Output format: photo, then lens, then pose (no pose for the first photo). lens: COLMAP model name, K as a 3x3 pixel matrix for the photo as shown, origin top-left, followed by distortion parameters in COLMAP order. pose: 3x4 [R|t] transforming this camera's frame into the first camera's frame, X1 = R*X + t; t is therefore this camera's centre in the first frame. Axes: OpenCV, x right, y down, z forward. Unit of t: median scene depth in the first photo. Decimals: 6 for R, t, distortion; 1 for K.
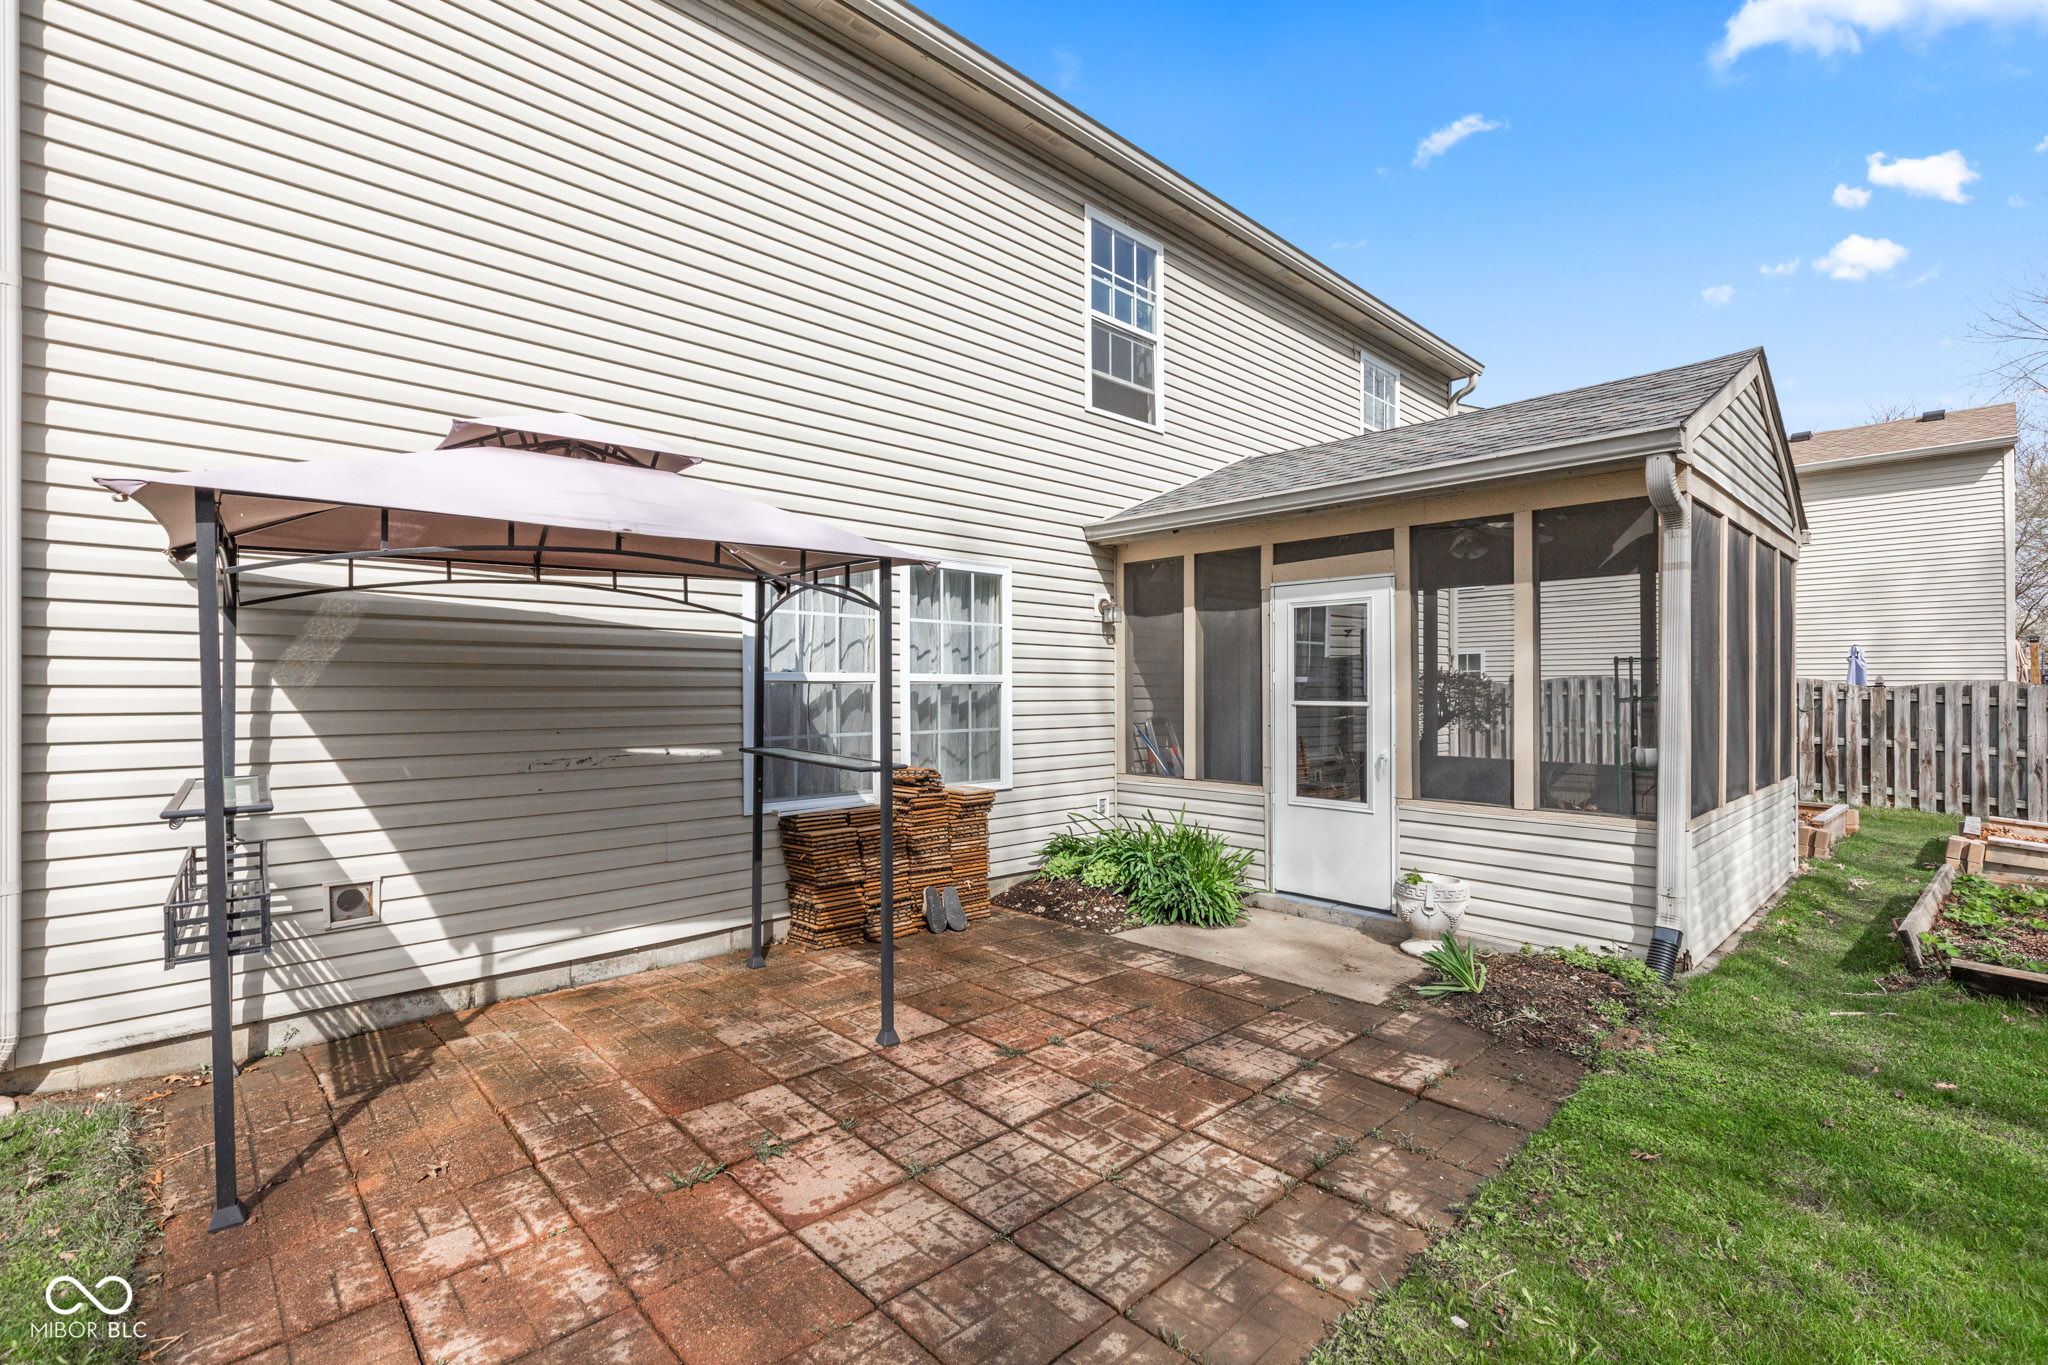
lens RADIAL K [[931.6, 0, 1031.6], [0, 931.6, 682.2], [0, 0, 1]] dist [0.000686, 0.000217]
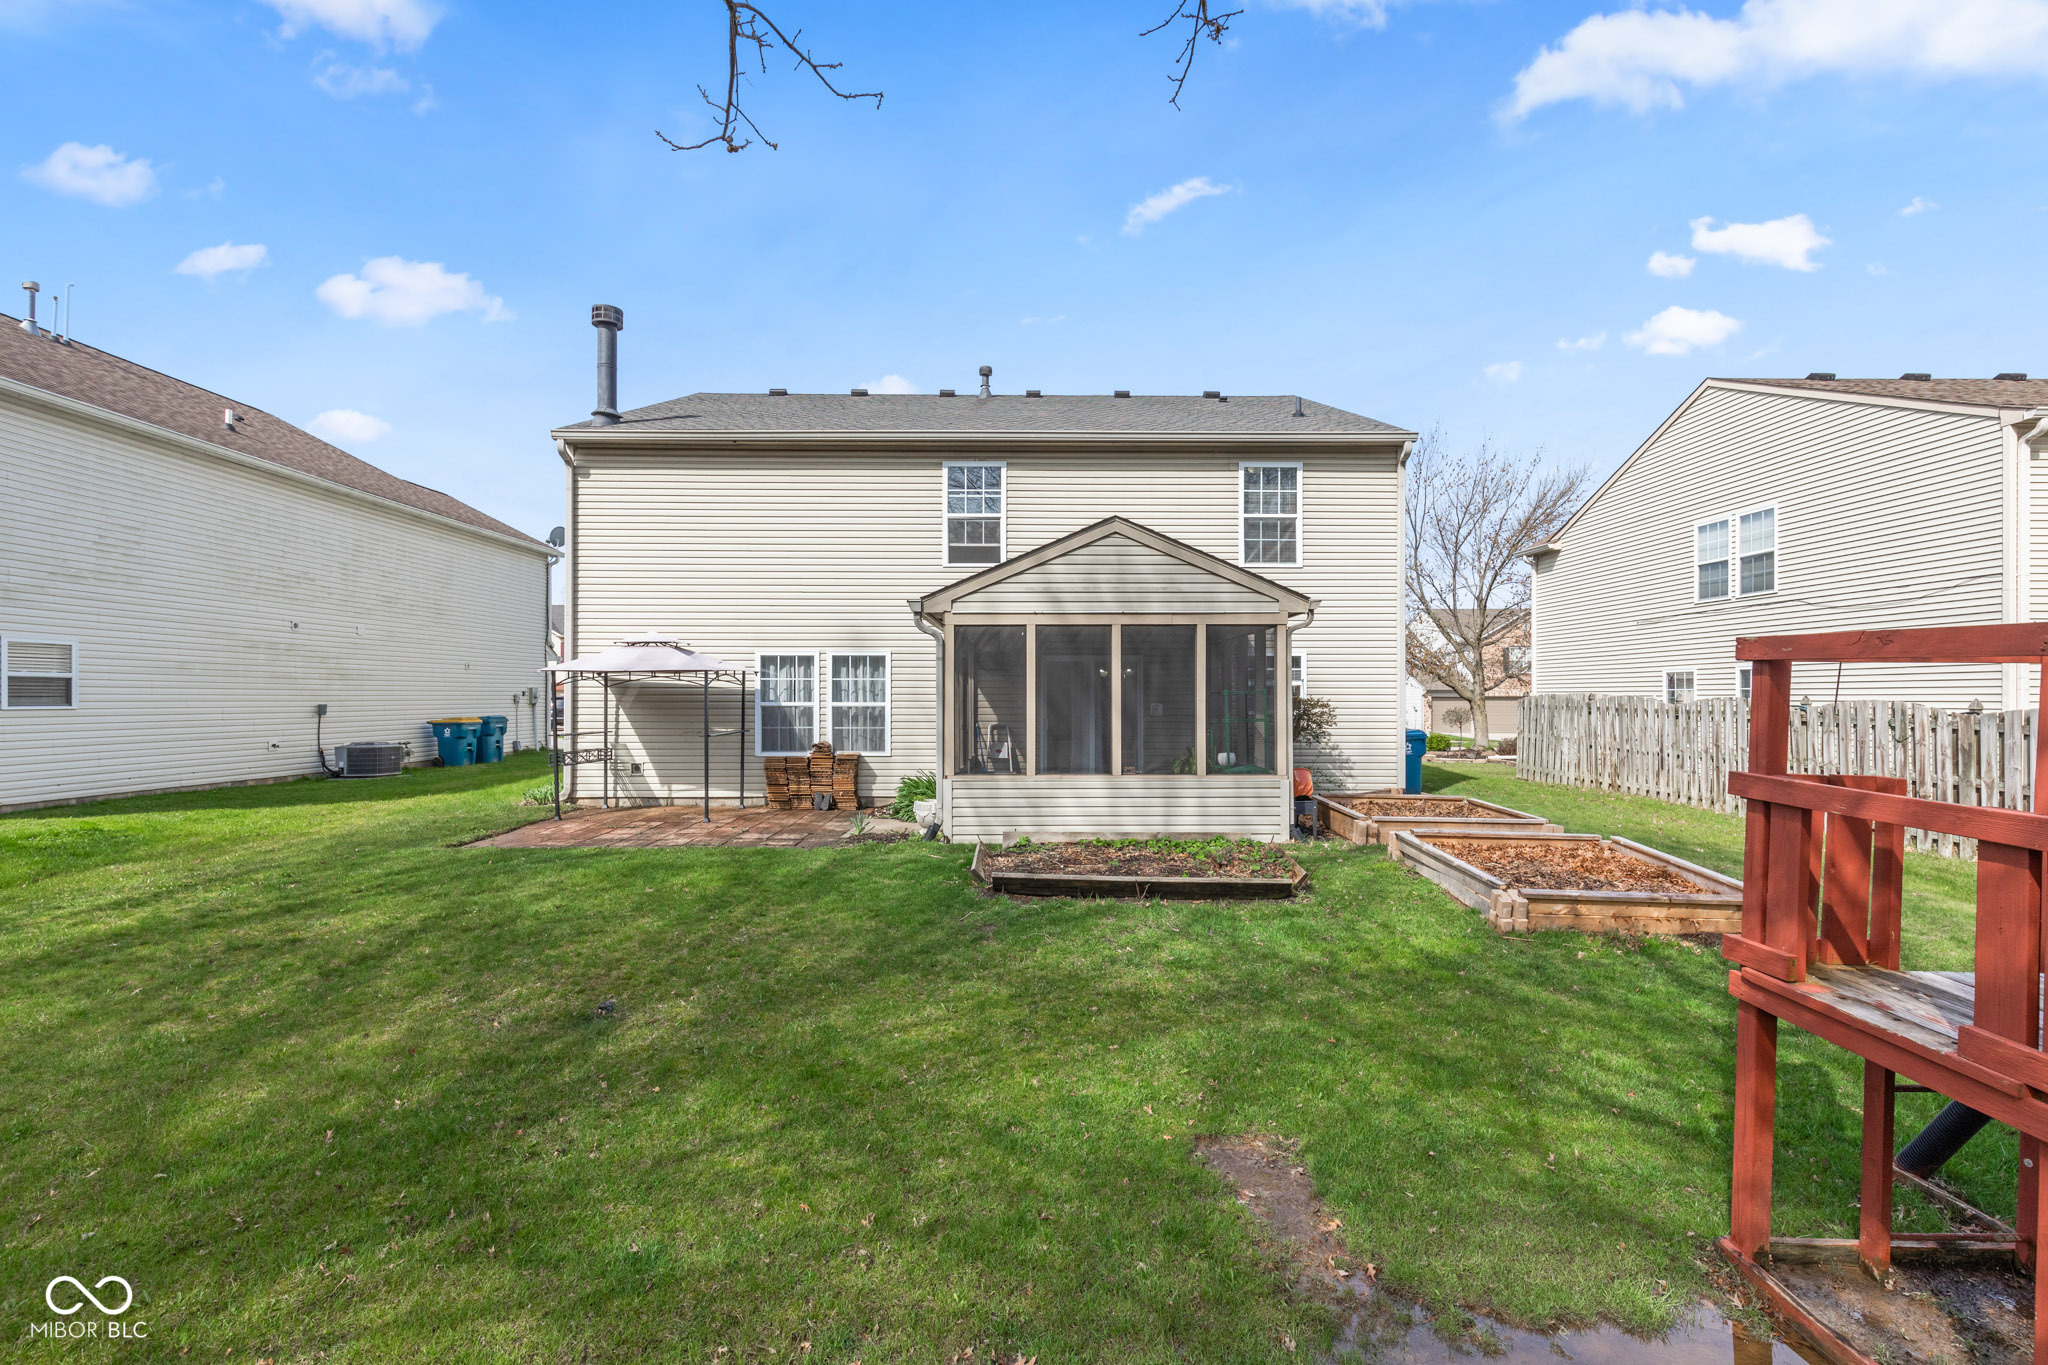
lens RADIAL K [[931.1, 0, 1024.0], [0, 931.1, 682.5], [0, 0, 1]] dist [-0.000687, 0.000014]
pose [[0.718684, -0.007603, -0.695295, 1.724131], [0.003457, 0.999967, -0.007360, -0.037296], [0.695328, 0.002886, 0.718686, -0.320822]]
